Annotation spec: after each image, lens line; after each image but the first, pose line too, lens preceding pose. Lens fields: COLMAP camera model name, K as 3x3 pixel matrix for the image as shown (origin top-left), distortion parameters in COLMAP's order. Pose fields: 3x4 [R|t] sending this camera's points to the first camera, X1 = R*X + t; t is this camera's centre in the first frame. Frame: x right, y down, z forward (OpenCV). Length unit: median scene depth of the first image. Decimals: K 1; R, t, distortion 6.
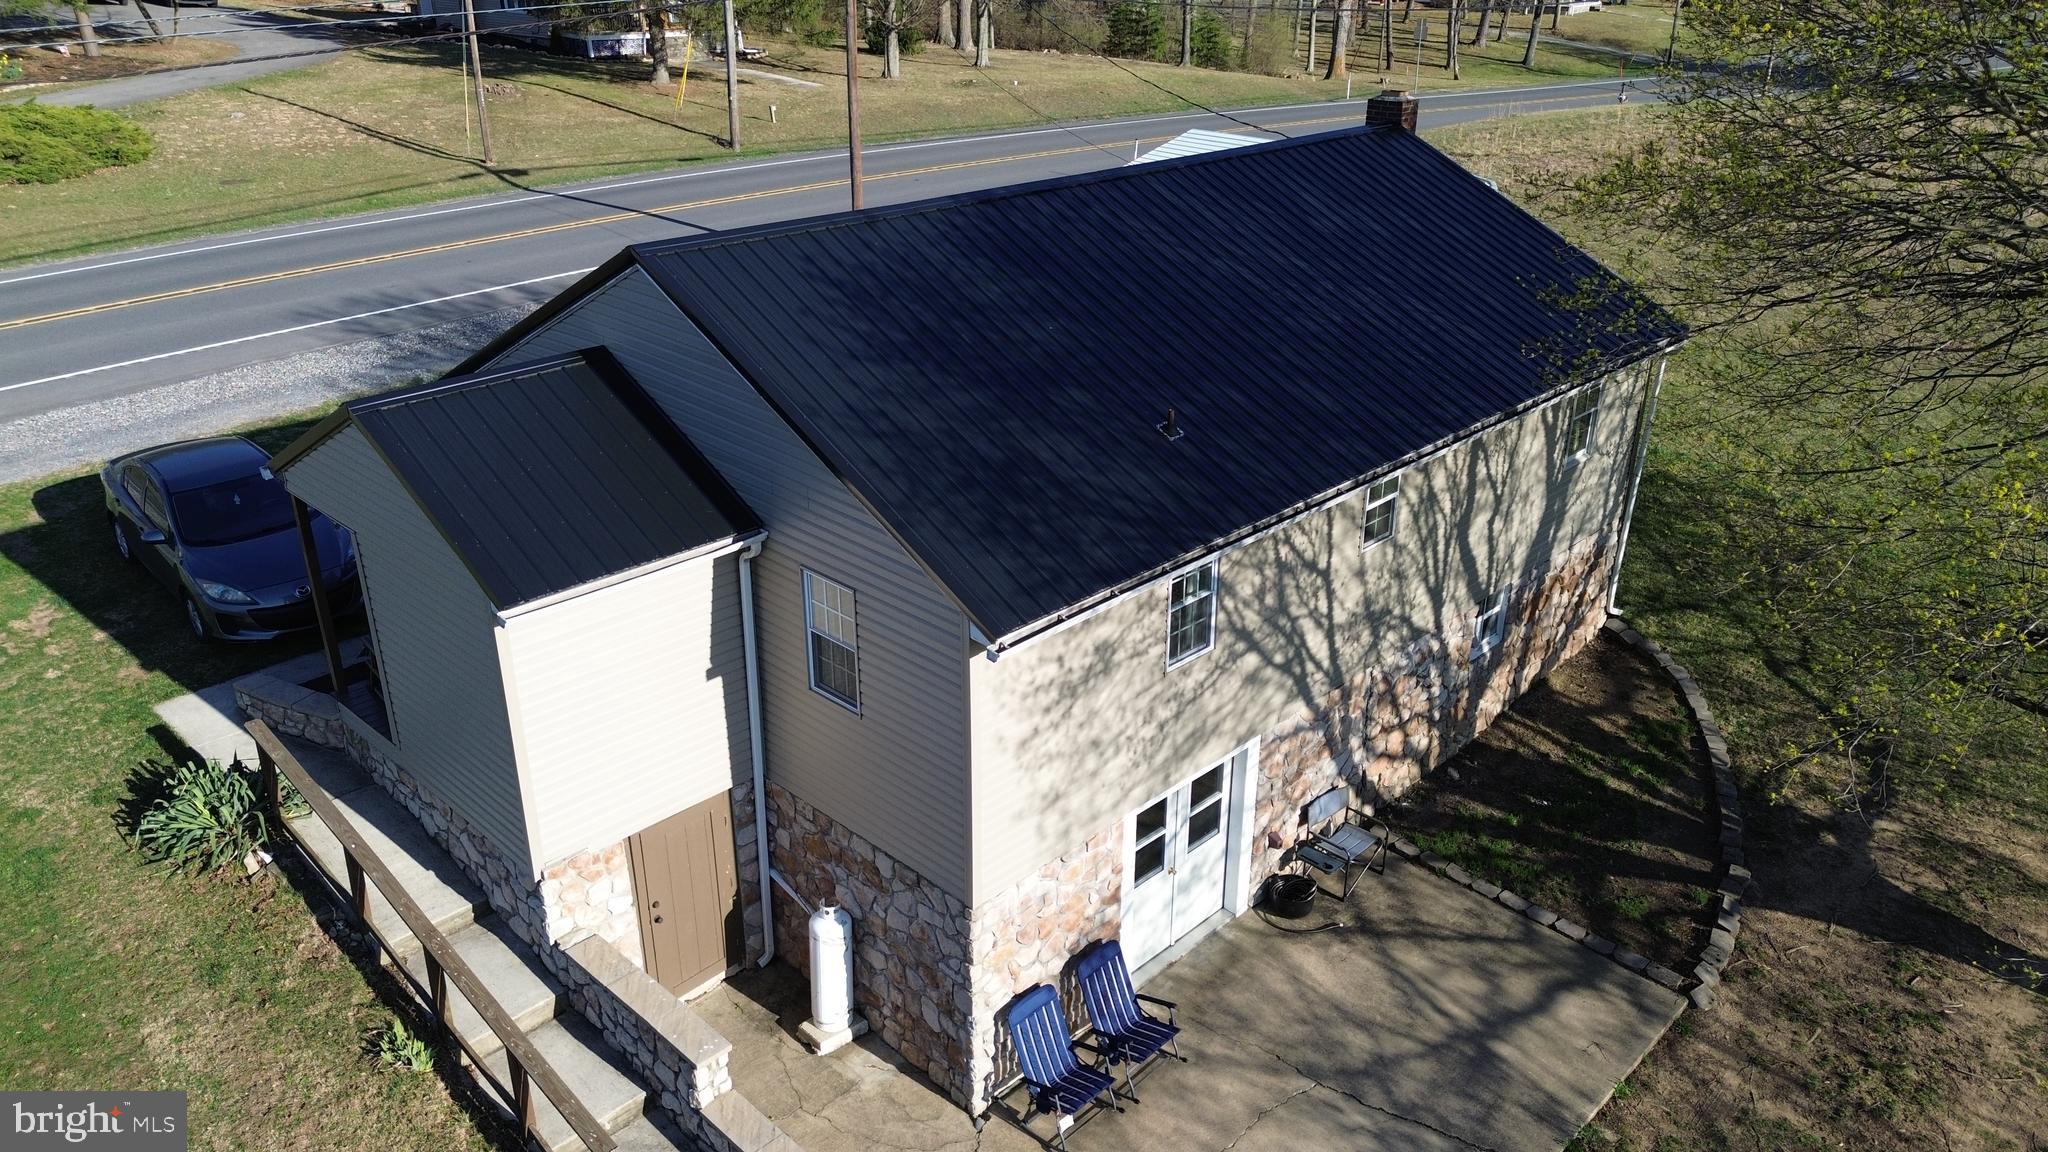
lens RADIAL K [[1440.5, 0, 1033.0], [0, 1440.5, 572.3], [0, 0, 1]] dist [0.073023, -0.063756]
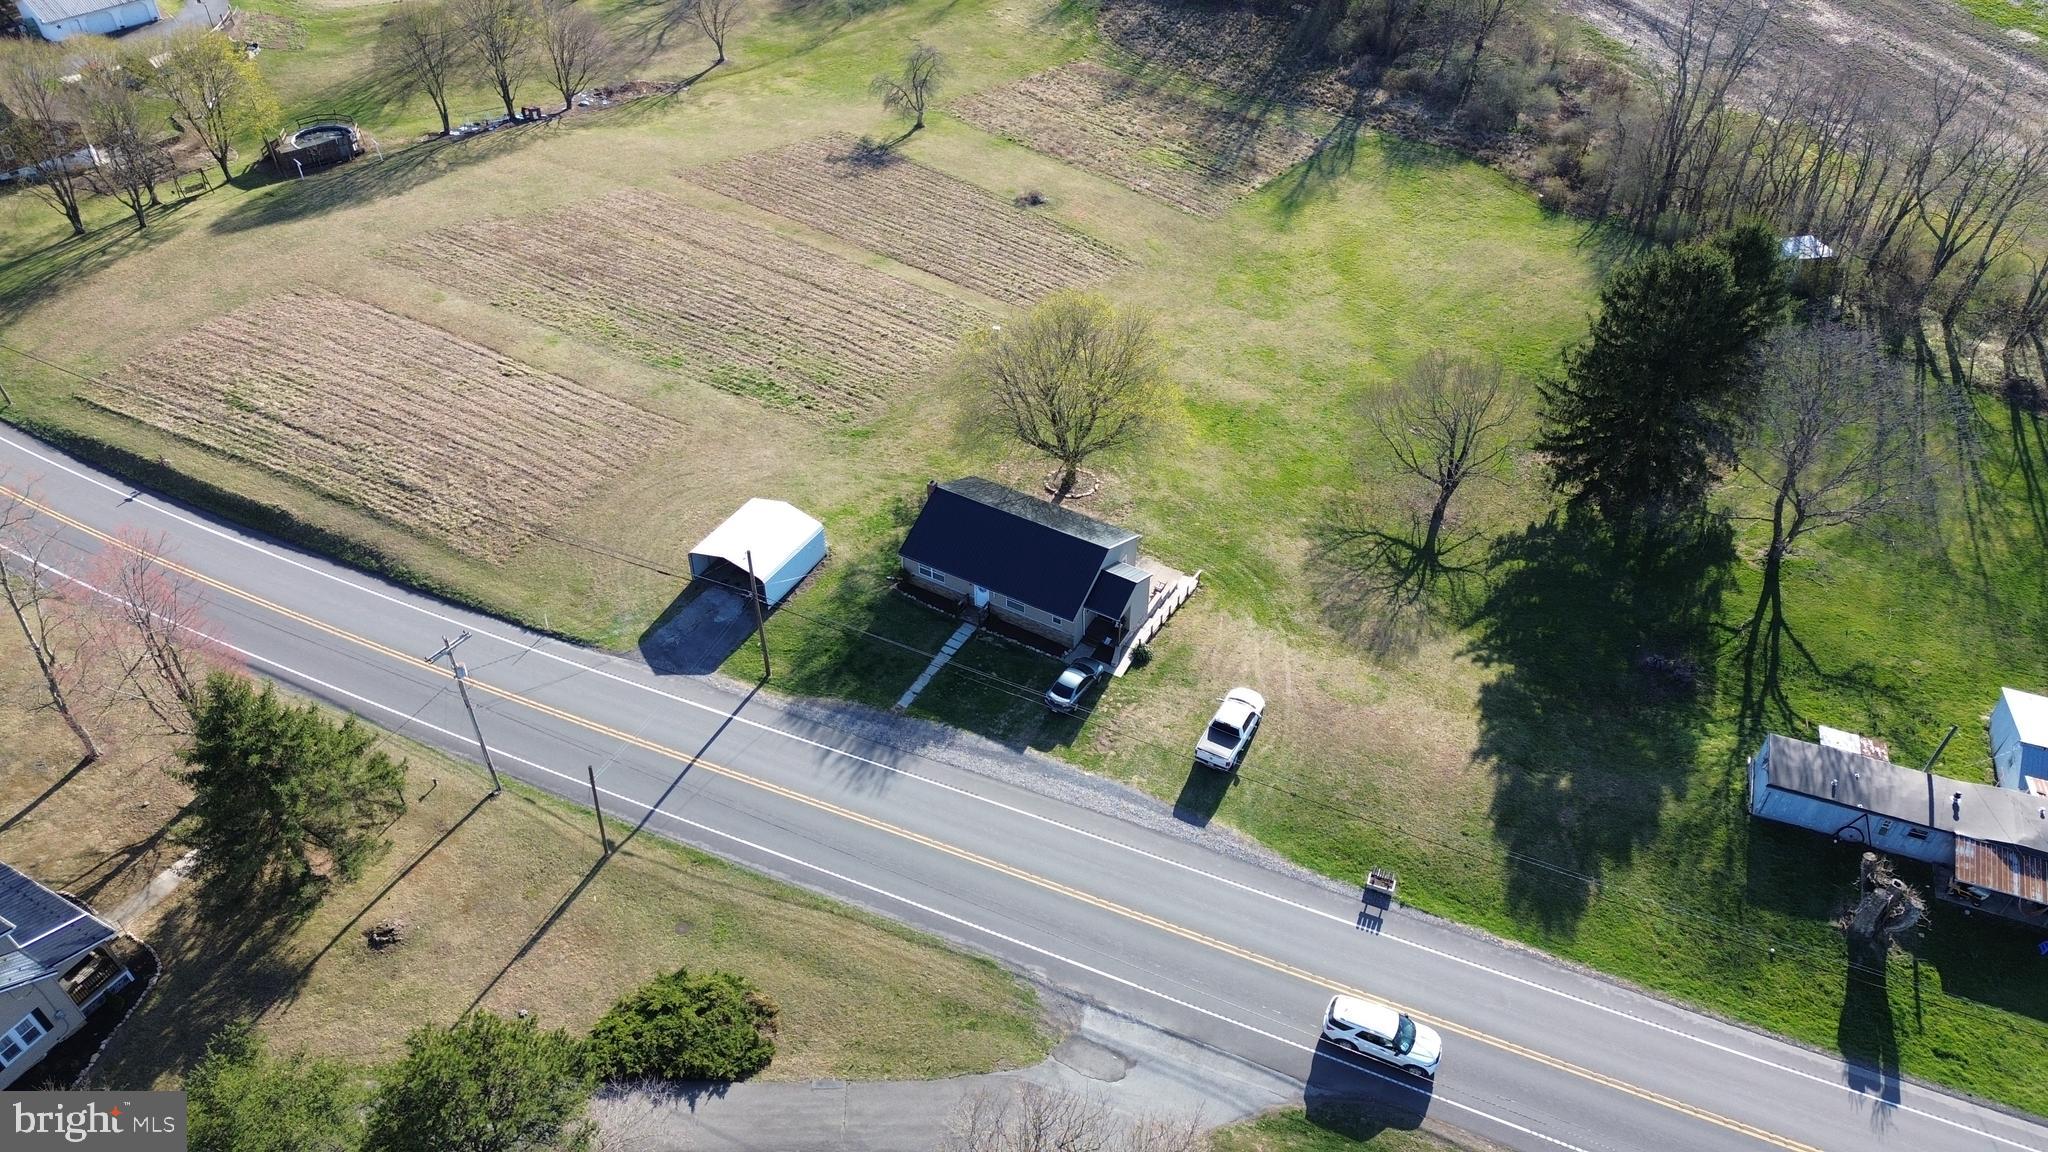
lens RADIAL K [[1440.5, 0, 1032.8], [0, 1440.5, 567.0], [0, 0, 1]] dist [0.073023, -0.063756]
pose [[-0.259143, -0.639409, 0.723879, -4.553181], [0.385225, 0.618861, 0.684553, -4.383905], [-0.885690, 0.456253, 0.085943, 0.667035]]
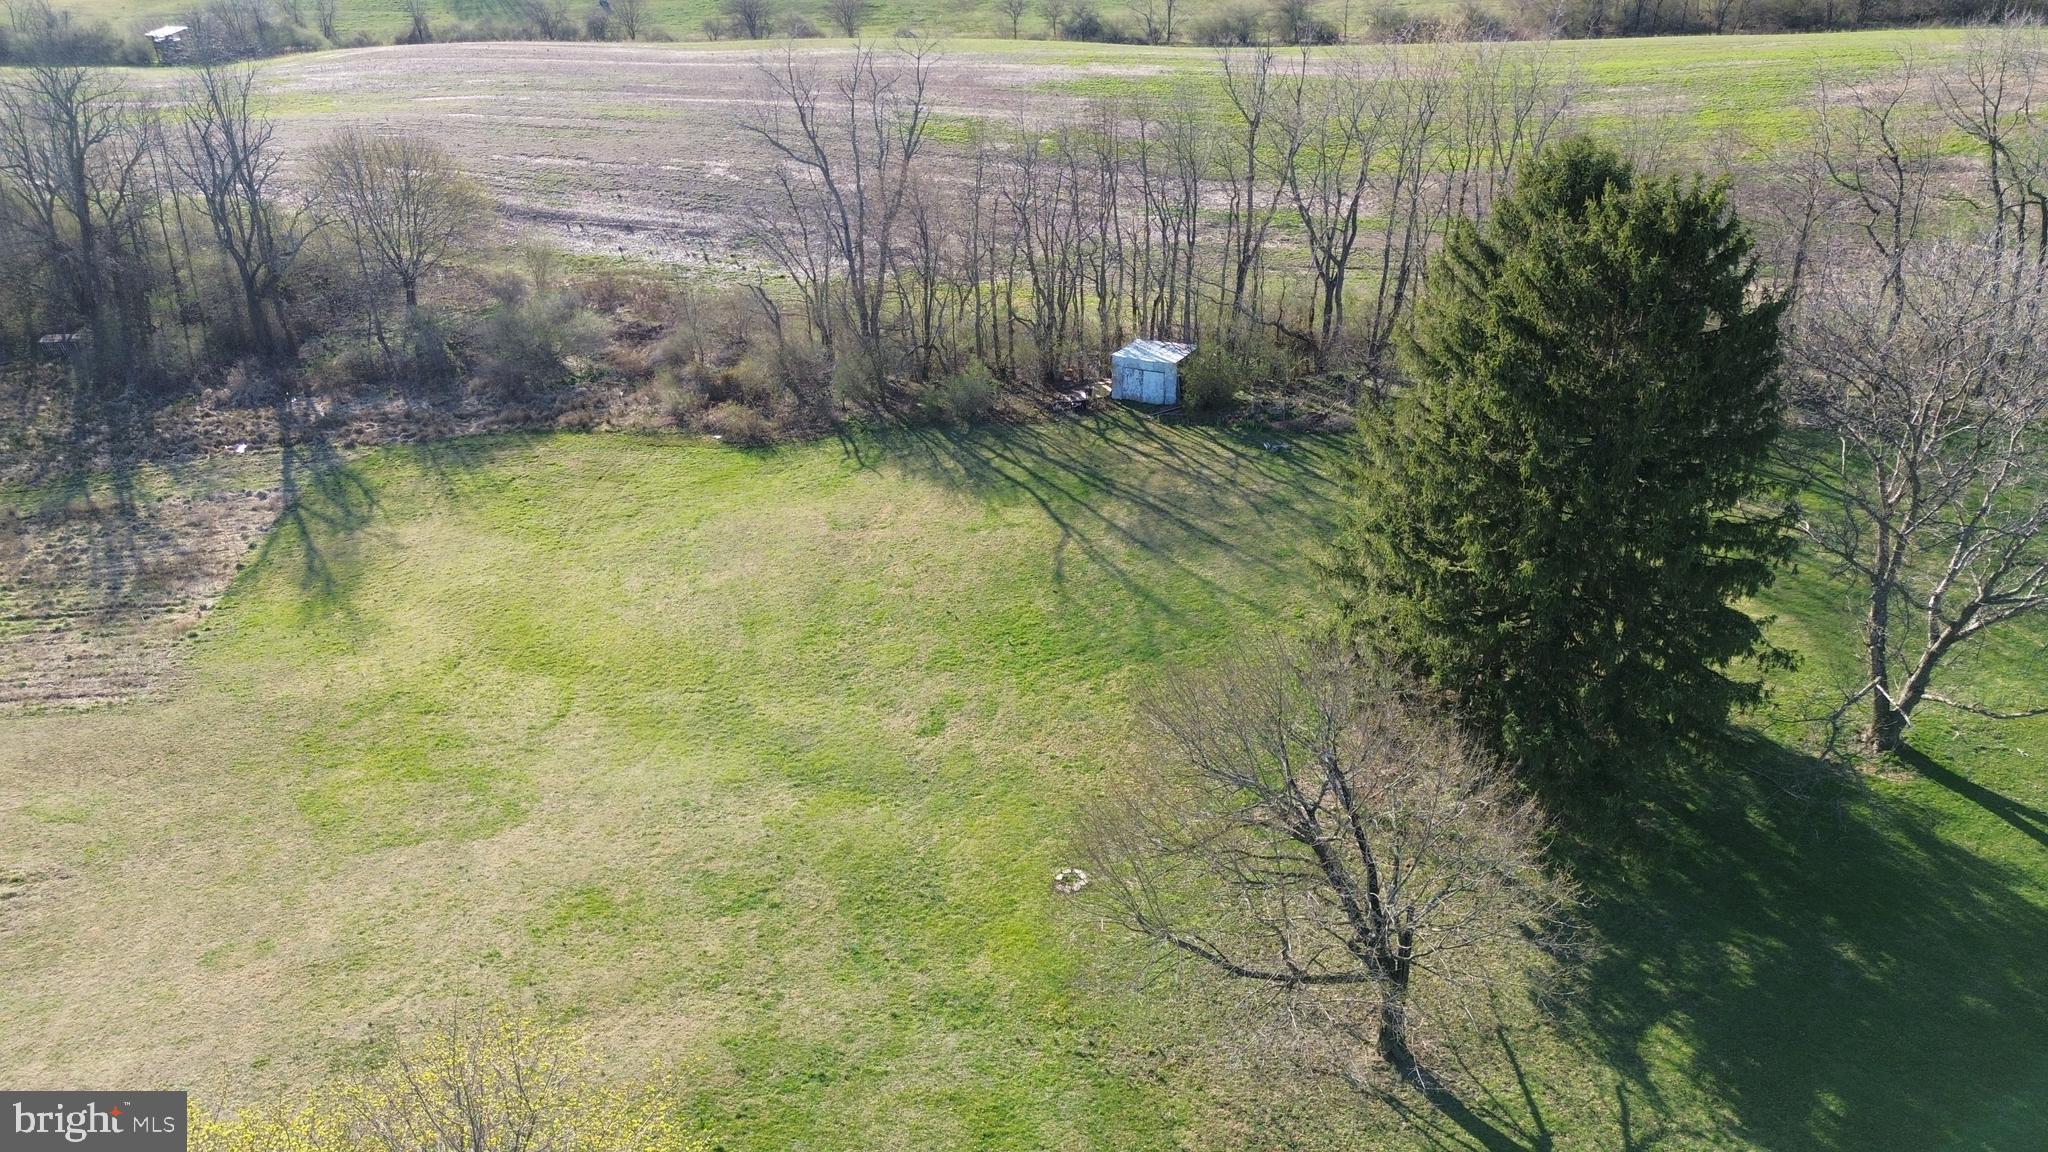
lens RADIAL K [[1440.5, 0, 1030.1], [0, 1440.5, 563.3], [0, 0, 1]] dist [0.073023, -0.063756]
pose [[-0.909946, -0.183273, 0.372033, 0.128794], [0.173416, 0.646725, 0.742747, -1.505157], [-0.376729, 0.740377, -0.556703, 0.469052]]
